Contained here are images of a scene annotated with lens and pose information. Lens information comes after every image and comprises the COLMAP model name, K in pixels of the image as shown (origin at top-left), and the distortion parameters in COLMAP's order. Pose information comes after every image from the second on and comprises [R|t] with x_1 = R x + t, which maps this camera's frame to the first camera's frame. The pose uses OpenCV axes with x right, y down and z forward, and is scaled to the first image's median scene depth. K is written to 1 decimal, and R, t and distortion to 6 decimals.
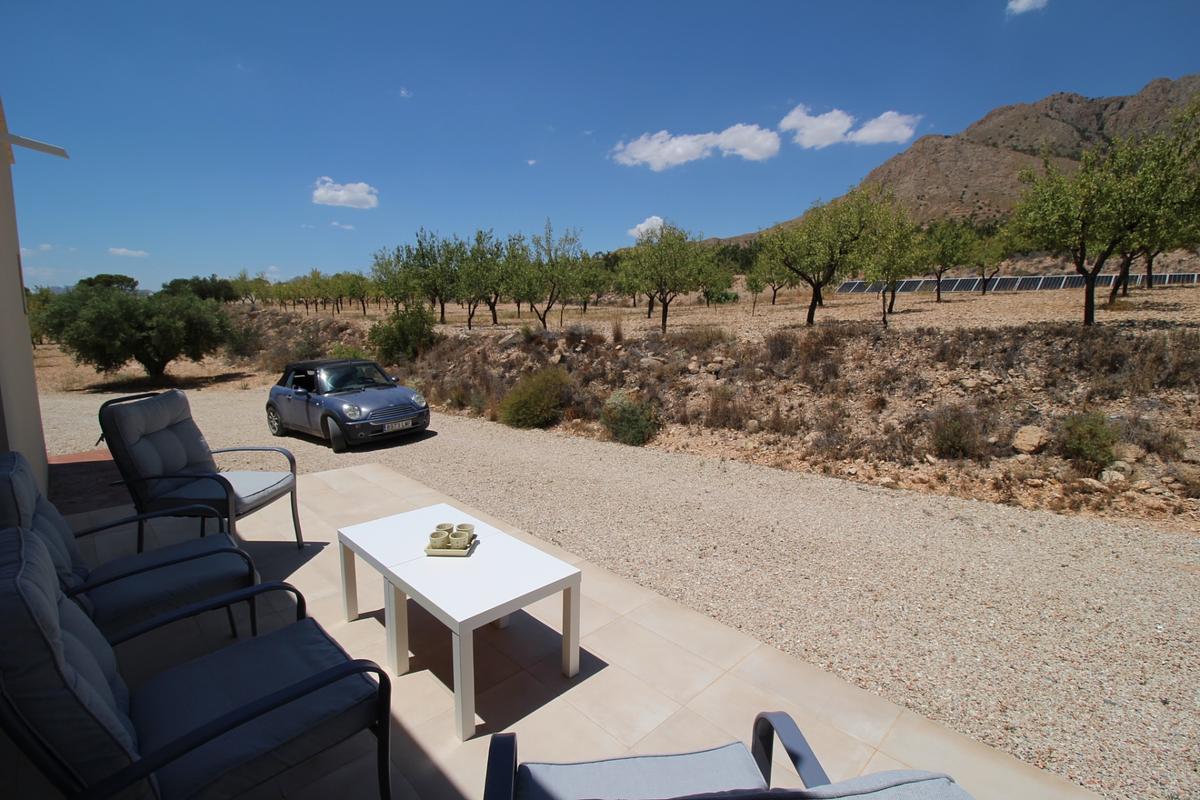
lens RADIAL K [[572.5, 0, 600.0], [0, 572.5, 400.0], [0, 0, 1]] dist [0.000483, -0.013299]
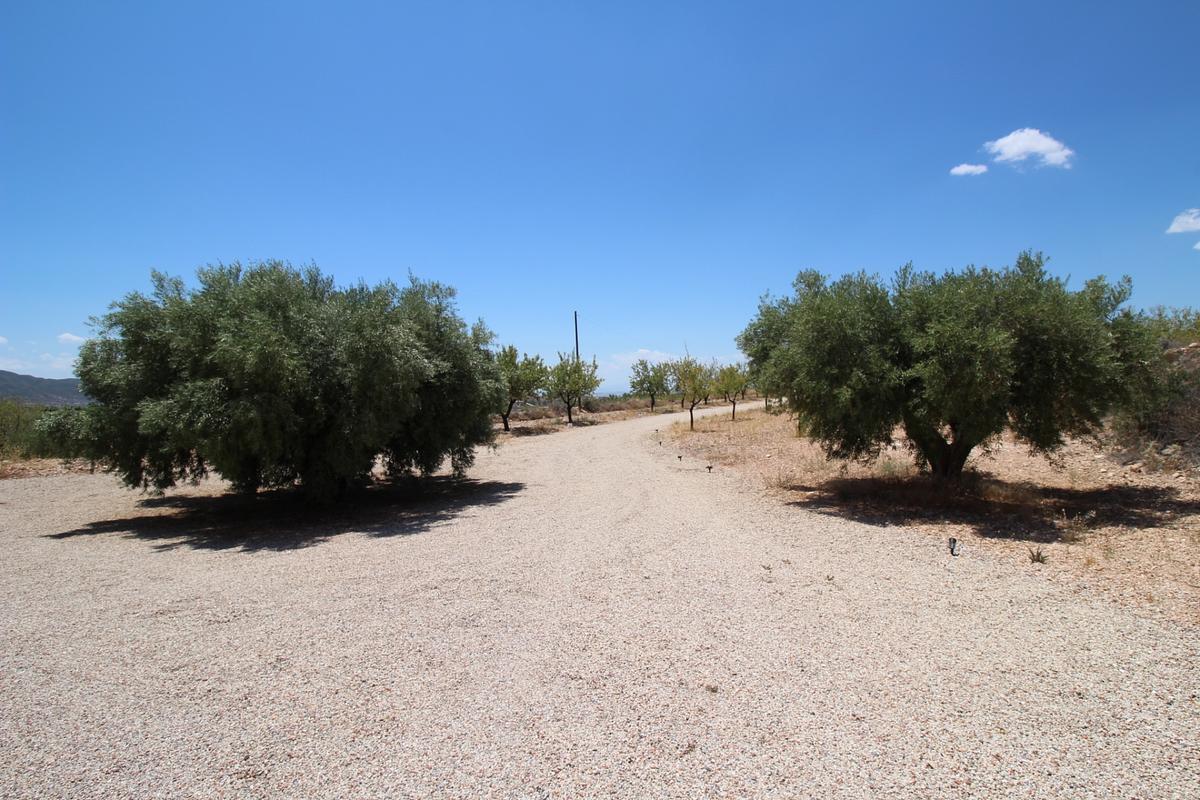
lens RADIAL K [[618.3, 0, 600.0], [0, 618.3, 400.0], [0, 0, 1]] dist [-0.001643, -0.017273]
pose [[0.314042, 0.001493, -0.949408, -0.463311], [-0.126015, 0.991217, -0.040124, -0.053461], [0.941009, 0.132240, 0.311472, 0.666756]]
